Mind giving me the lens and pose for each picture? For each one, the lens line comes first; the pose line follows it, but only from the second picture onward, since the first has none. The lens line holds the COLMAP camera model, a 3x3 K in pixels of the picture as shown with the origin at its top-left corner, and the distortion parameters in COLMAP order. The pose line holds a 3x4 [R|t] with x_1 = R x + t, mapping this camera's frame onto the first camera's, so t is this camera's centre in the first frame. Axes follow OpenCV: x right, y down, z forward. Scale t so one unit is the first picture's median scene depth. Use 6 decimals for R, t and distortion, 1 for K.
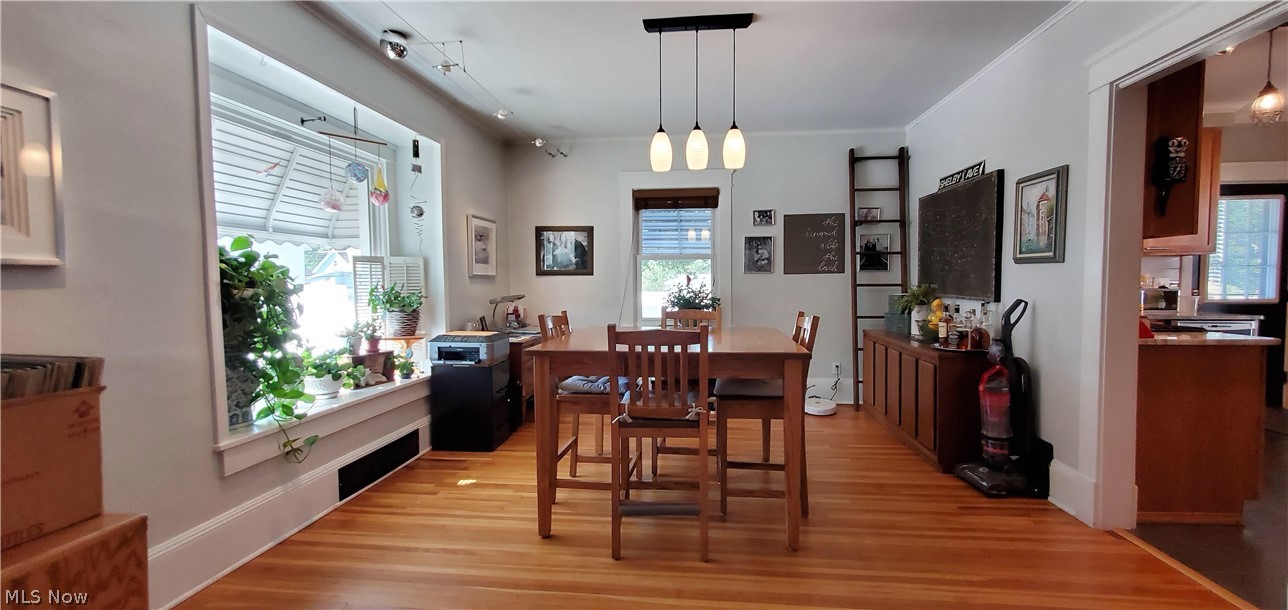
lens RADIAL K [[516.9, 0, 638.9], [0, 516.9, 304.6], [0, 0, 1]] dist [0.009536, -0.002392]
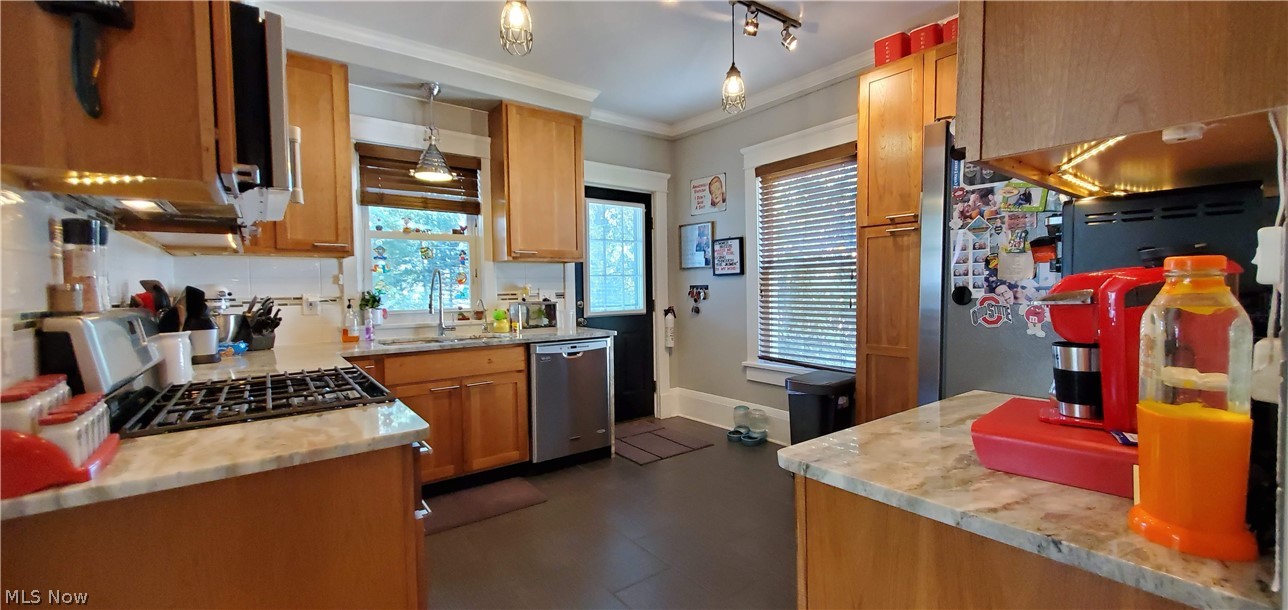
lens RADIAL K [[516.9, 0, 653.7], [0, 516.9, 307.8], [0, 0, 1]] dist [0.009536, -0.002392]
pose [[0.725107, -0.033023, 0.687844, 0.554803], [0.038632, 0.999227, 0.007248, -0.019478], [-0.687552, 0.021317, 0.725822, 0.273665]]
